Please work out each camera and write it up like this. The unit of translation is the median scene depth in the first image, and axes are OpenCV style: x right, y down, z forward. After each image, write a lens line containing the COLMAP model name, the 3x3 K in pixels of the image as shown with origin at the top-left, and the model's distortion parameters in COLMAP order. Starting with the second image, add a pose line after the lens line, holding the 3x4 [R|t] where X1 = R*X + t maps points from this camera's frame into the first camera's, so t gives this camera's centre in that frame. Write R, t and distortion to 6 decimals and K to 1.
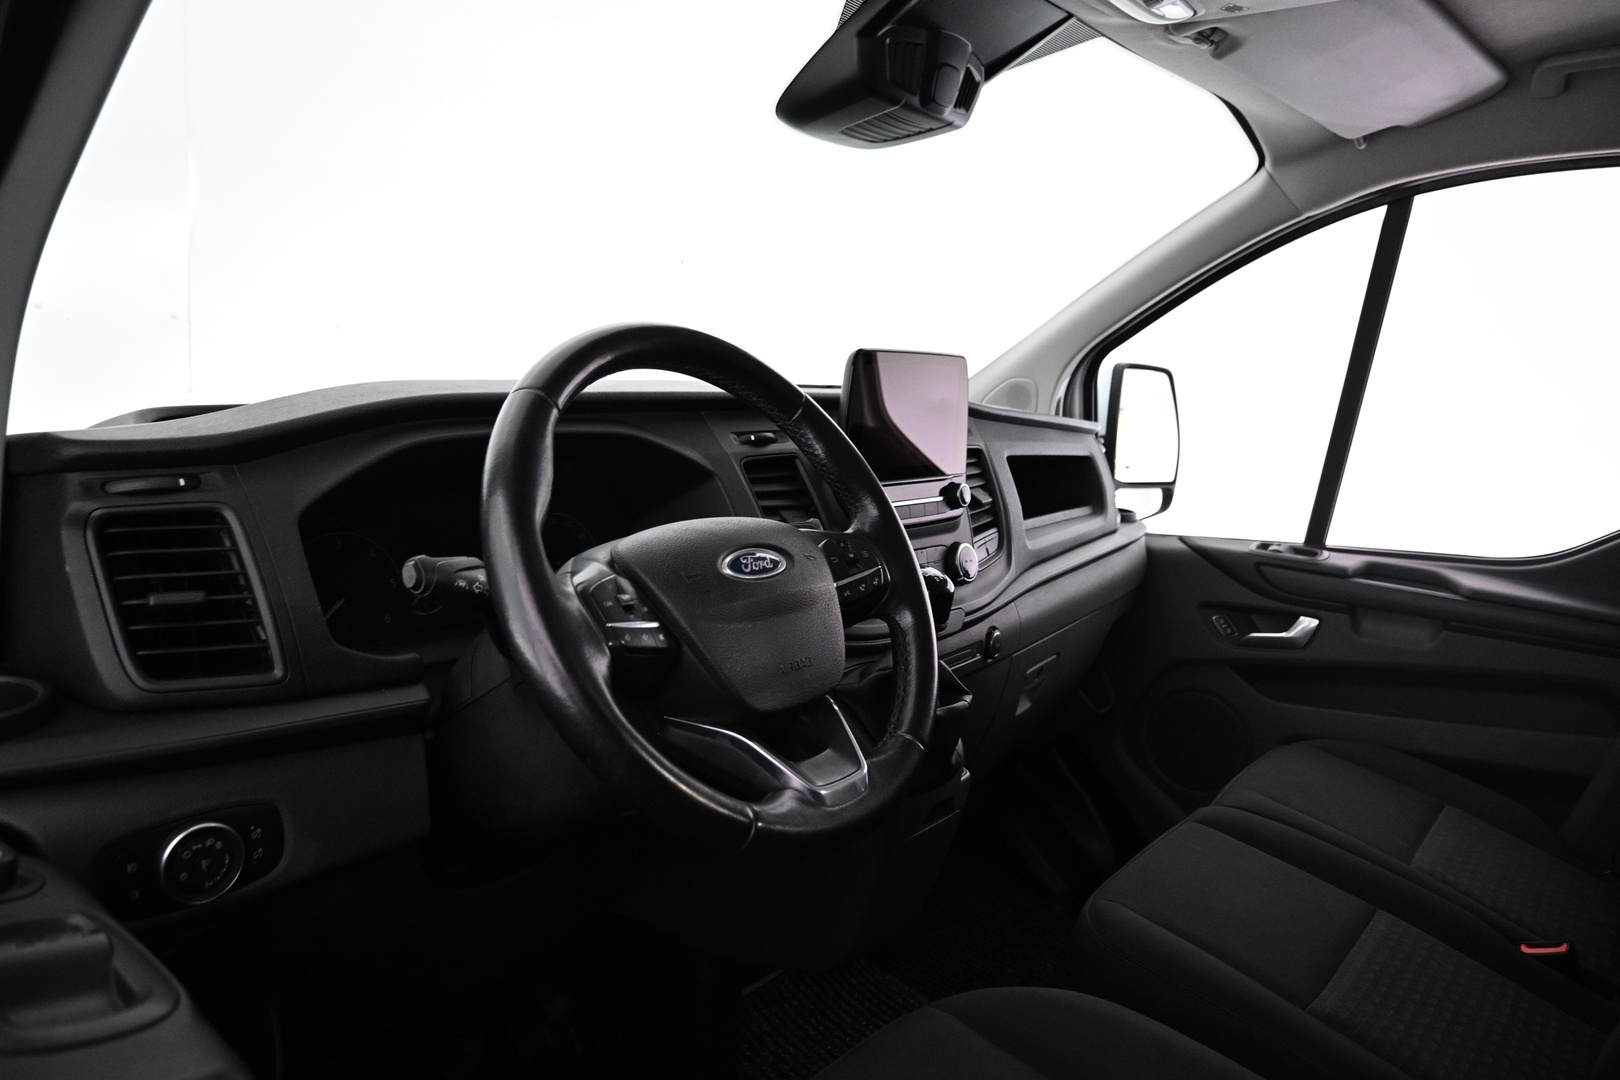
lens RADIAL K [[1097.3, 0, 807.0], [0, 1097.3, 540.6], [0, 0, 1]] dist [0.002015, -0.004886]
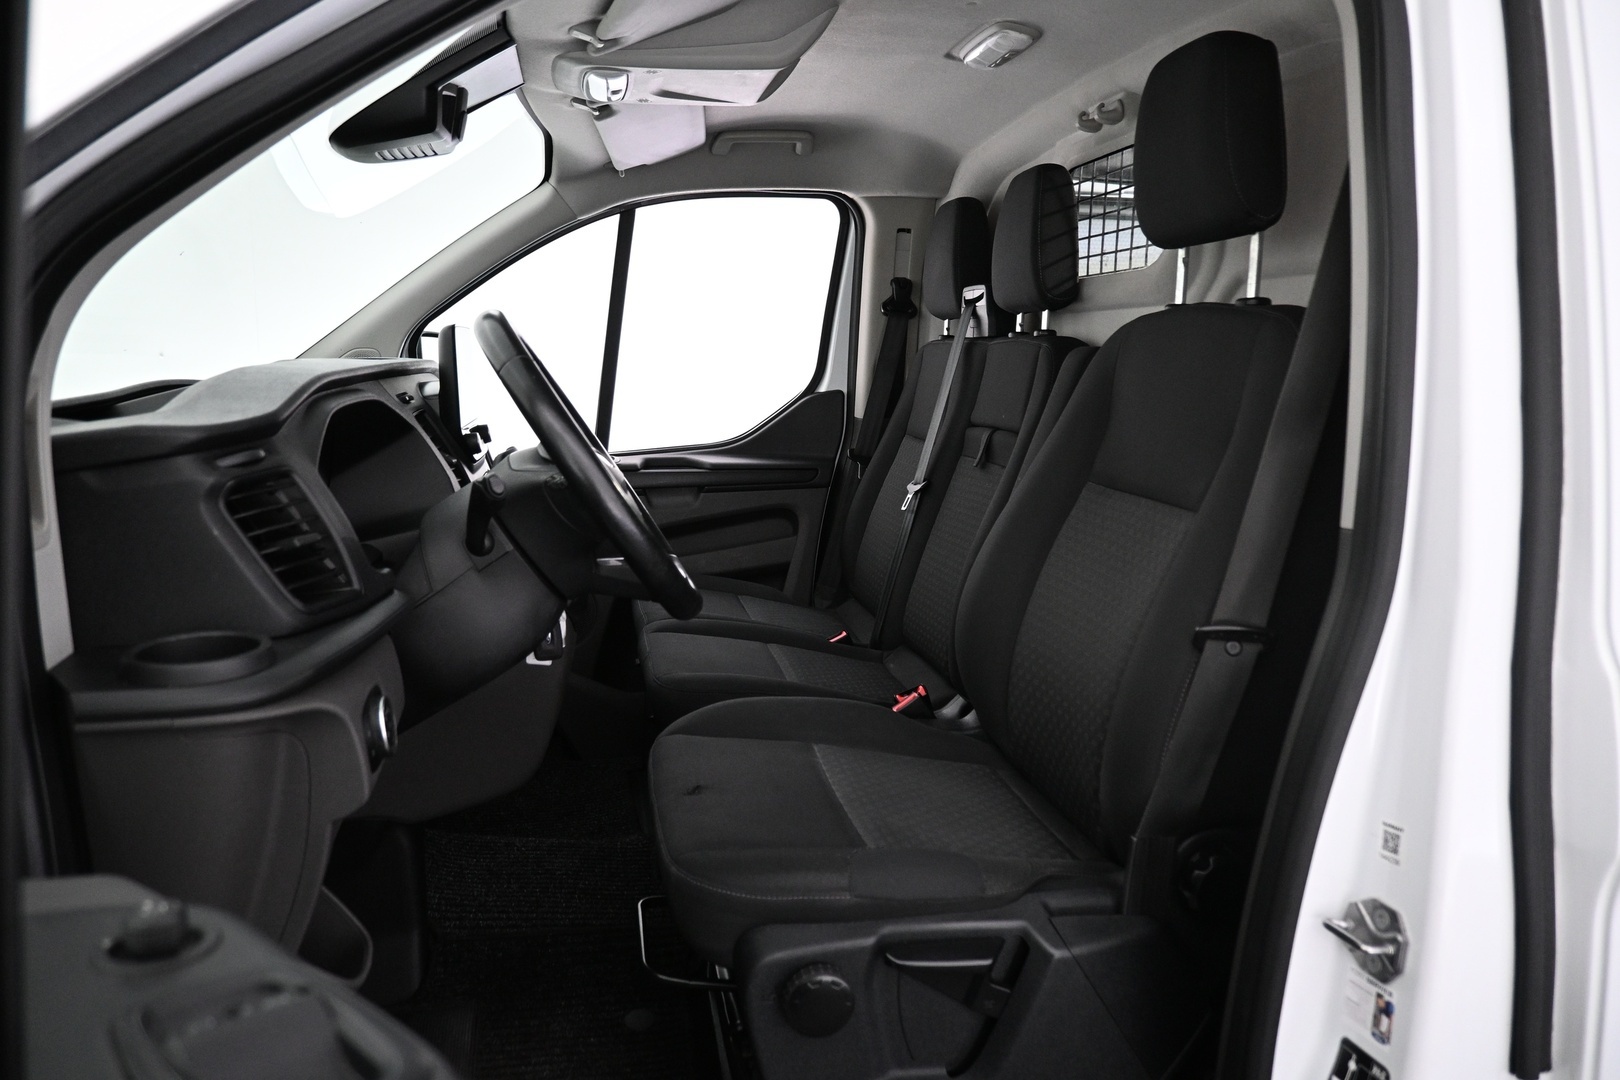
lens RADIAL K [[1097.3, 0, 807.0], [0, 1097.3, 540.6], [0, 0, 1]] dist [0.002015, -0.004886]
pose [[0.635682, -0.192154, 0.747653, -0.546562], [0.170044, 0.979590, 0.107186, 0.007366], [-0.752989, 0.058997, 0.655383, -0.131290]]
